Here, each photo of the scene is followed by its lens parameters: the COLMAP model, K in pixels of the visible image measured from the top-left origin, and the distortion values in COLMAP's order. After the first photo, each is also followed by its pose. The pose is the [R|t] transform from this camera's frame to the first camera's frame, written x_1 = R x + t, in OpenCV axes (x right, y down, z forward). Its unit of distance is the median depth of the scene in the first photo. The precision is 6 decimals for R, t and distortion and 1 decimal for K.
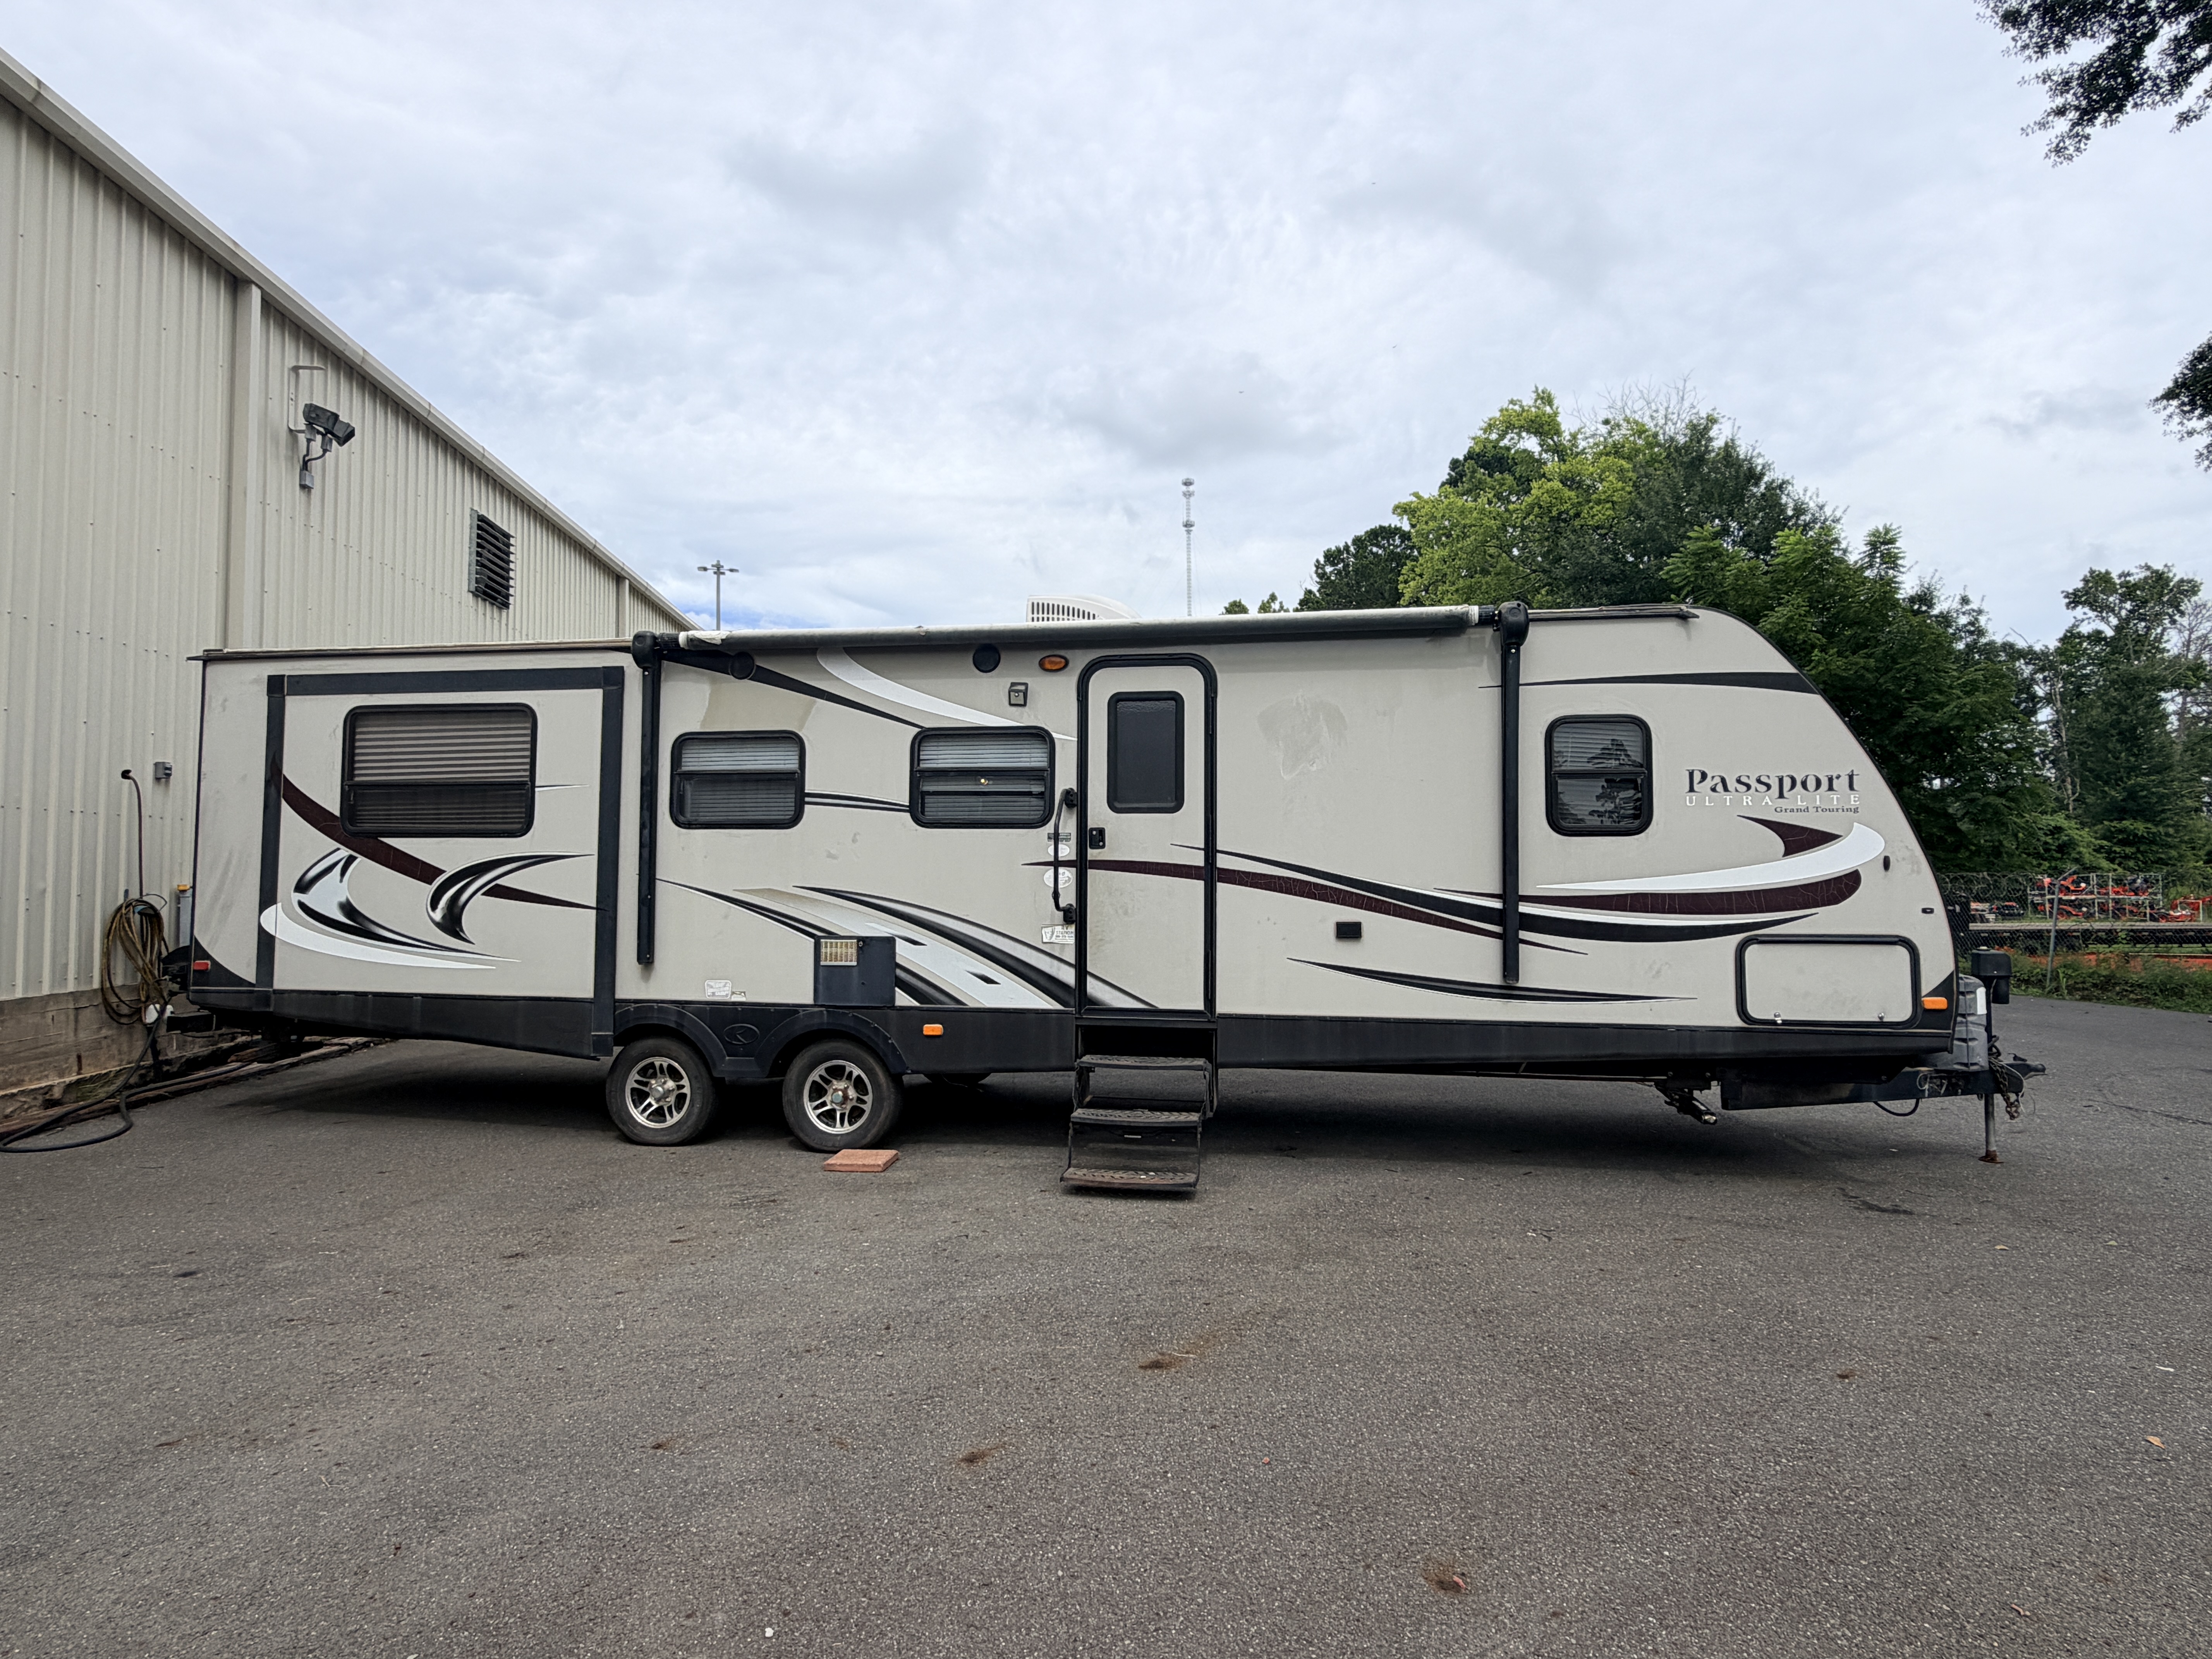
lens RADIAL K [[1040.5, 0, 1107.0], [0, 1040.5, 830.7], [0, 0, 1]] dist [0.001576, 0.001333]
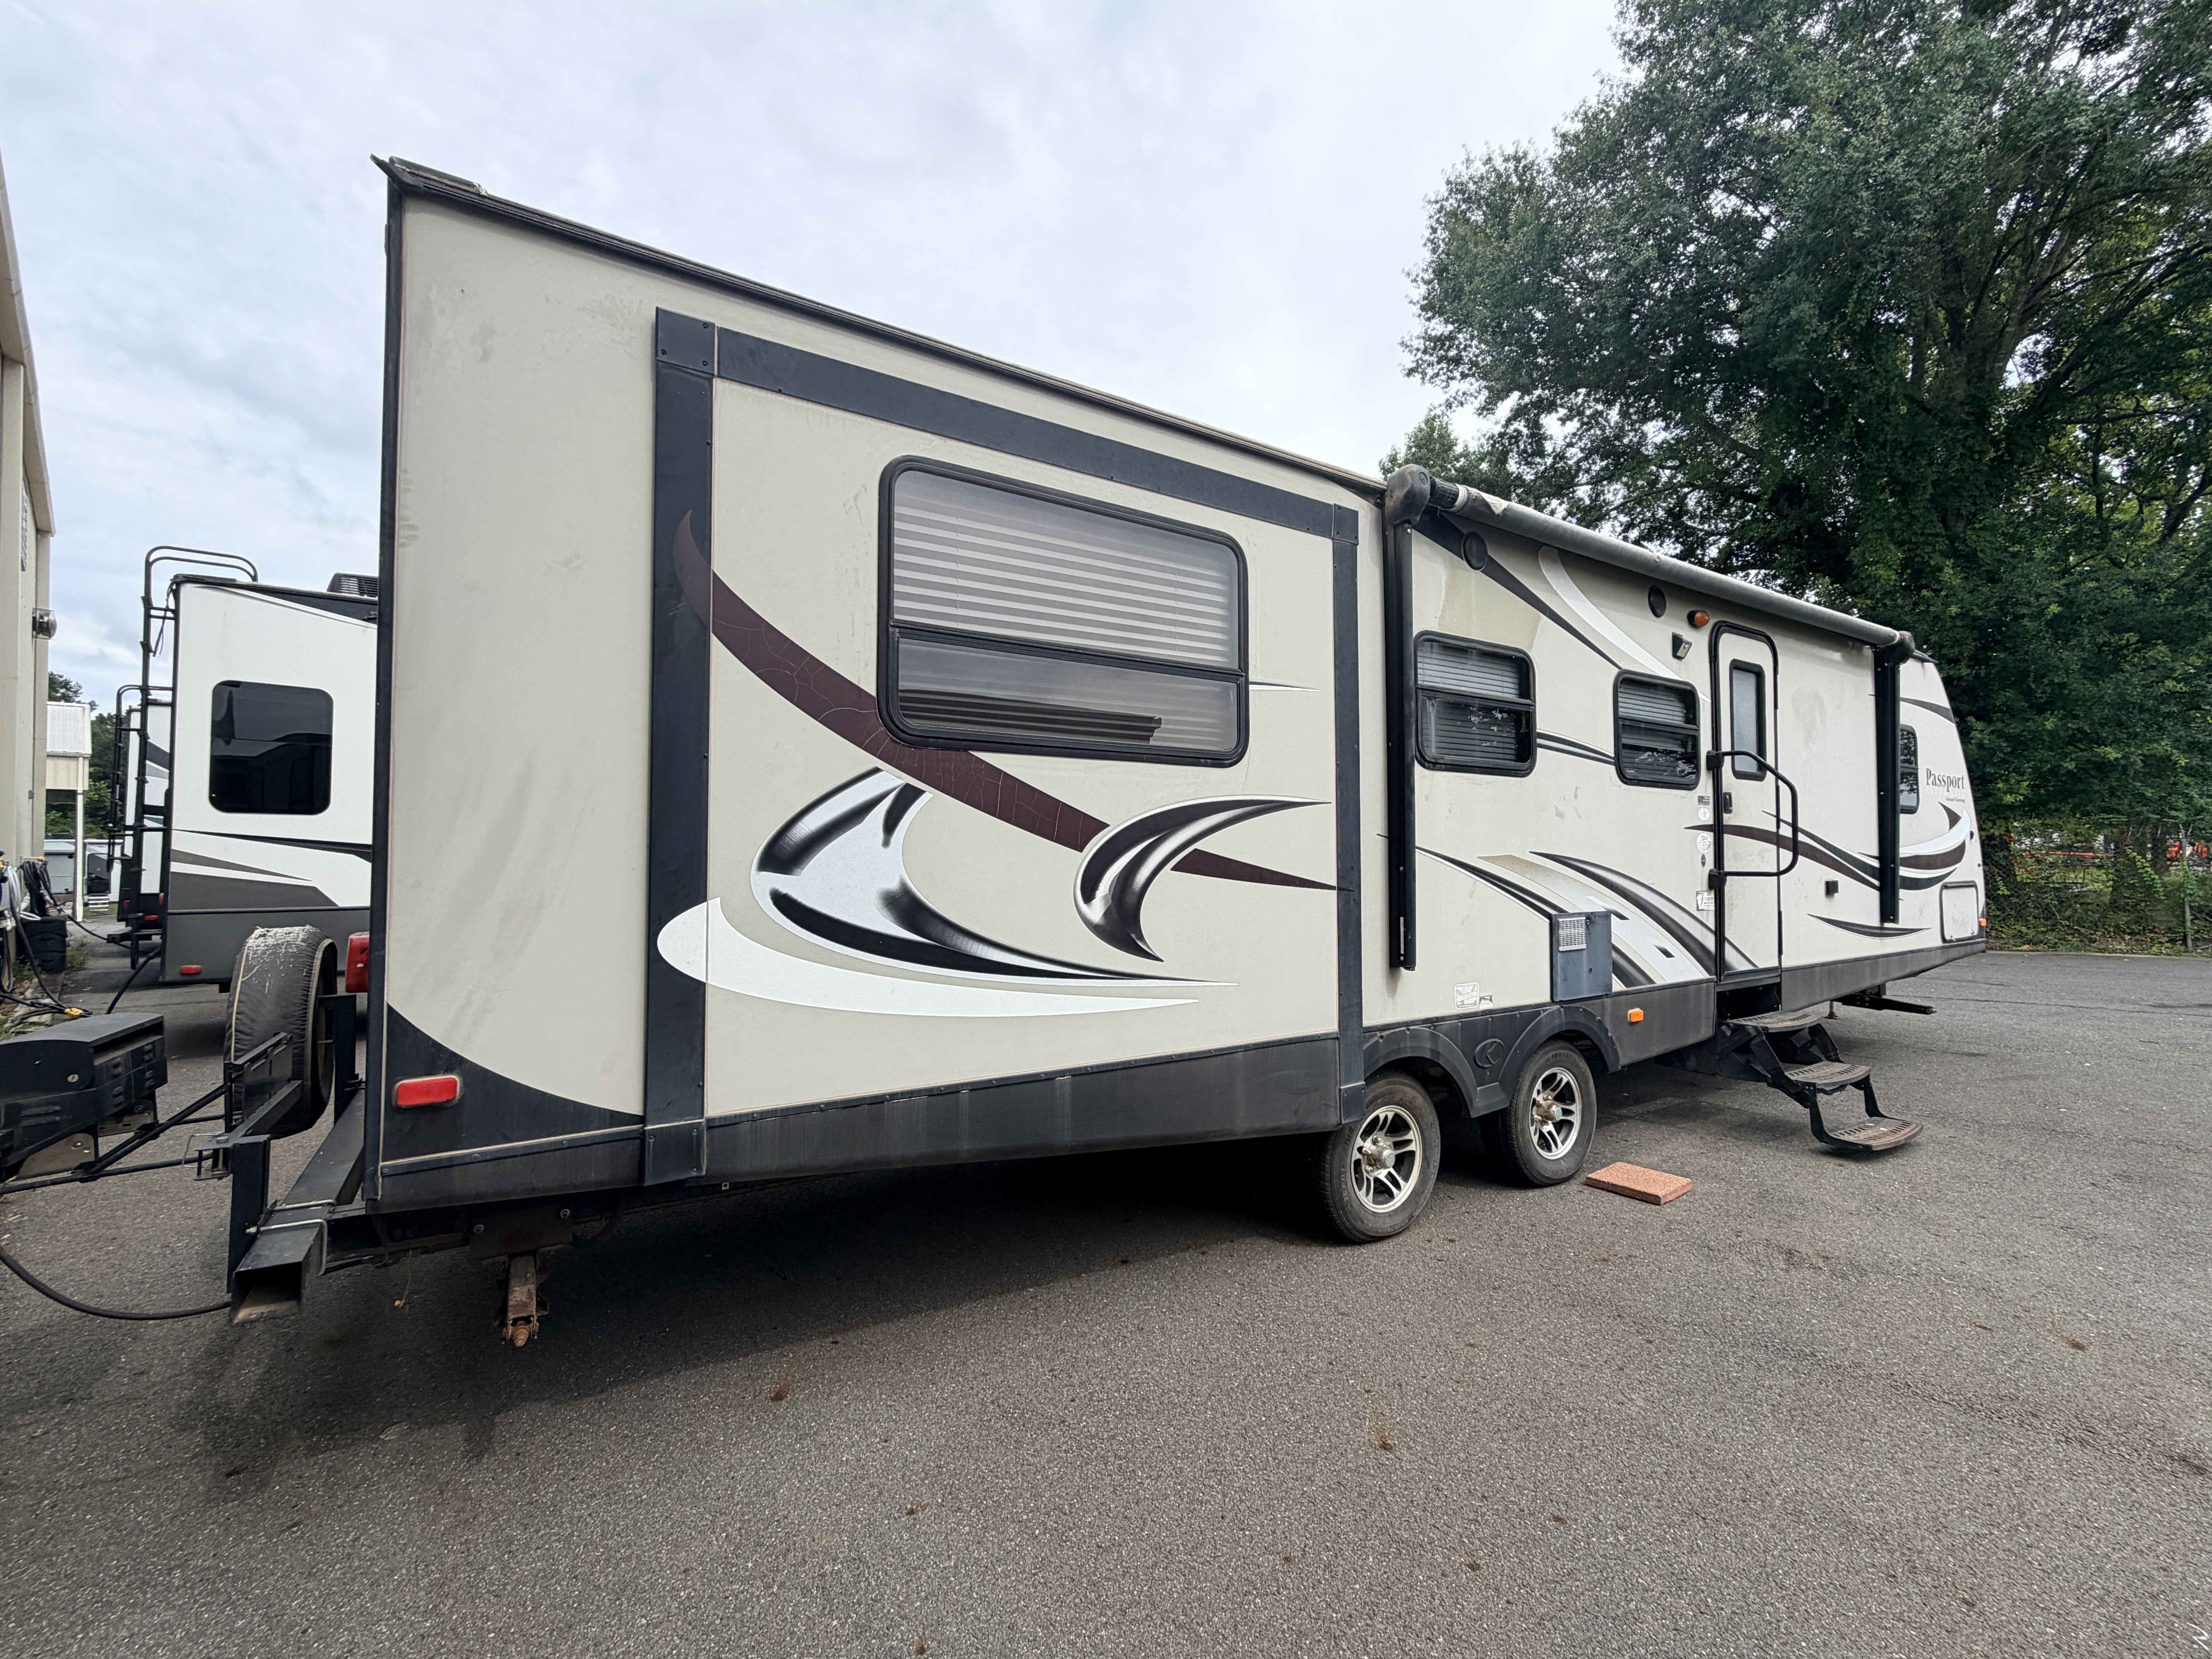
lens RADIAL K [[881.4, 0, 1098.4], [0, 881.4, 814.8], [0, 0, 1]] dist [0.000536, -0.000154]
pose [[0.770212, 0.023154, 0.637368, -0.953285], [-0.034474, 0.999391, 0.005355, 0.032774], [-0.636856, -0.026097, 0.770541, 0.691748]]
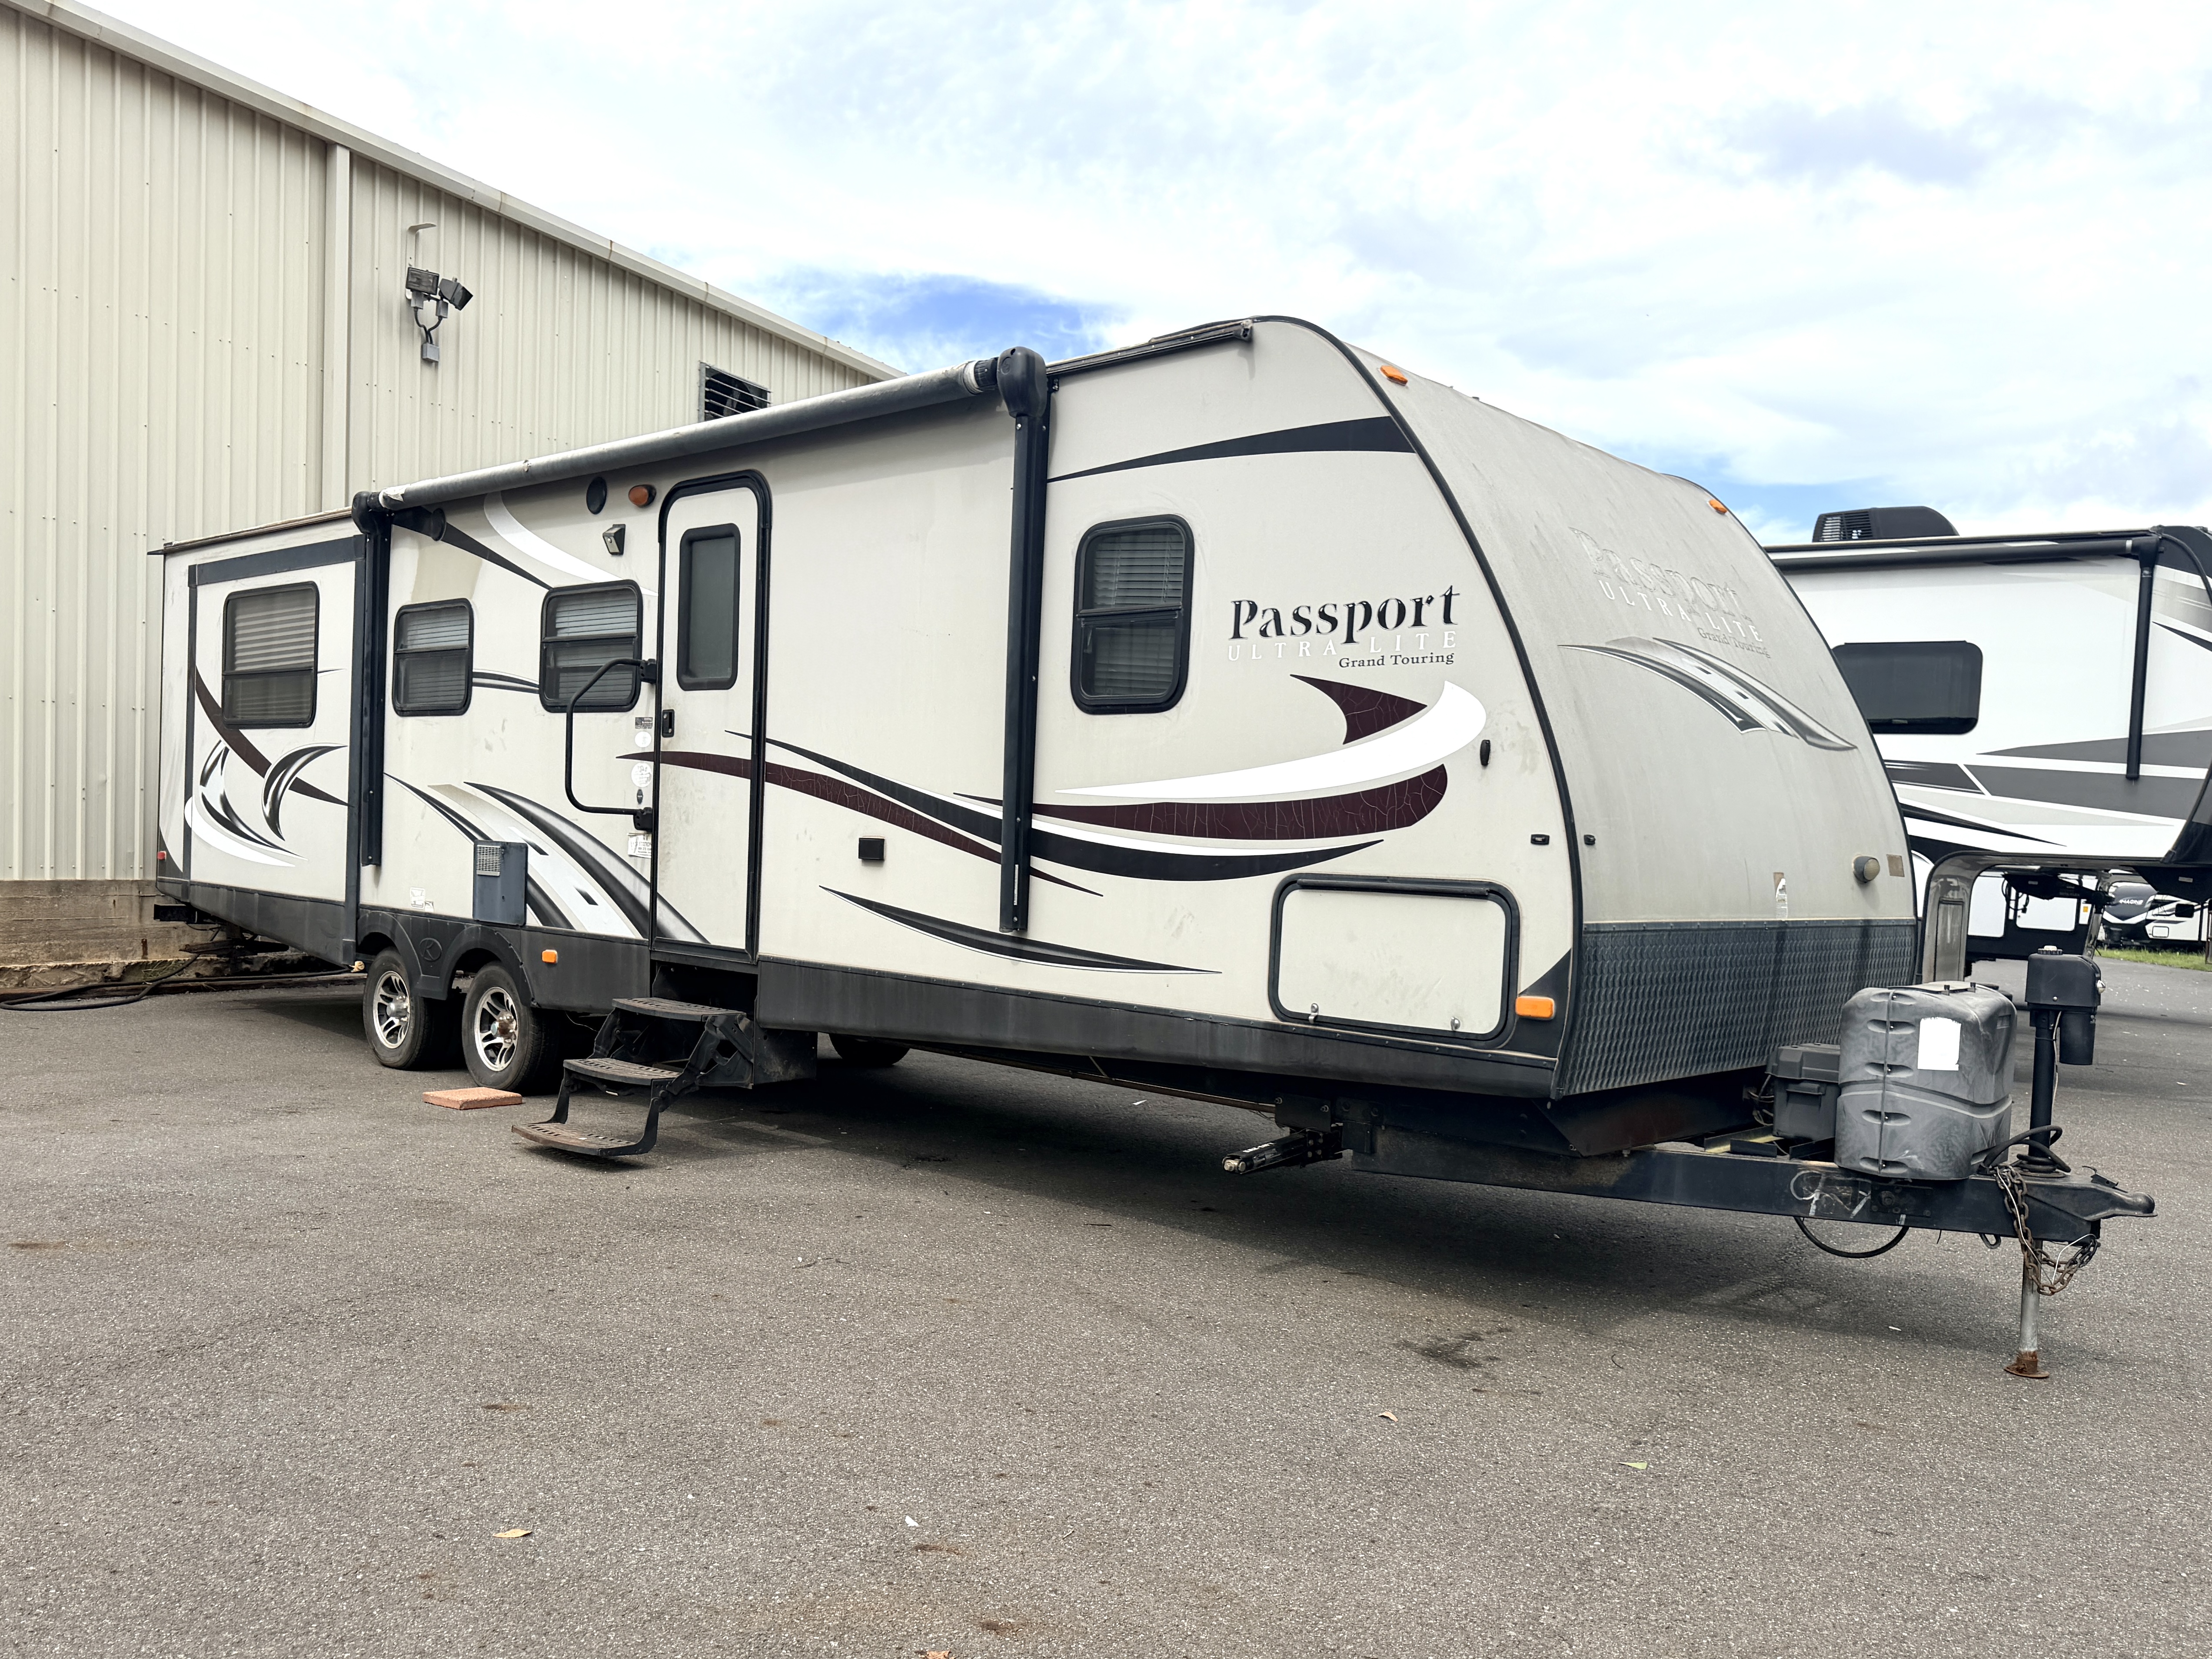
lens RADIAL K [[1576.9, 0, 1238.8], [0, 1576.9, 921.7], [0, 0, 1]] dist [0.050791, -0.032870]
pose [[0.868706, 0.058043, -0.491915, 0.898128], [-0.018493, 0.996219, 0.084890, 0.044063], [0.494982, -0.064648, 0.866495, 0.165301]]
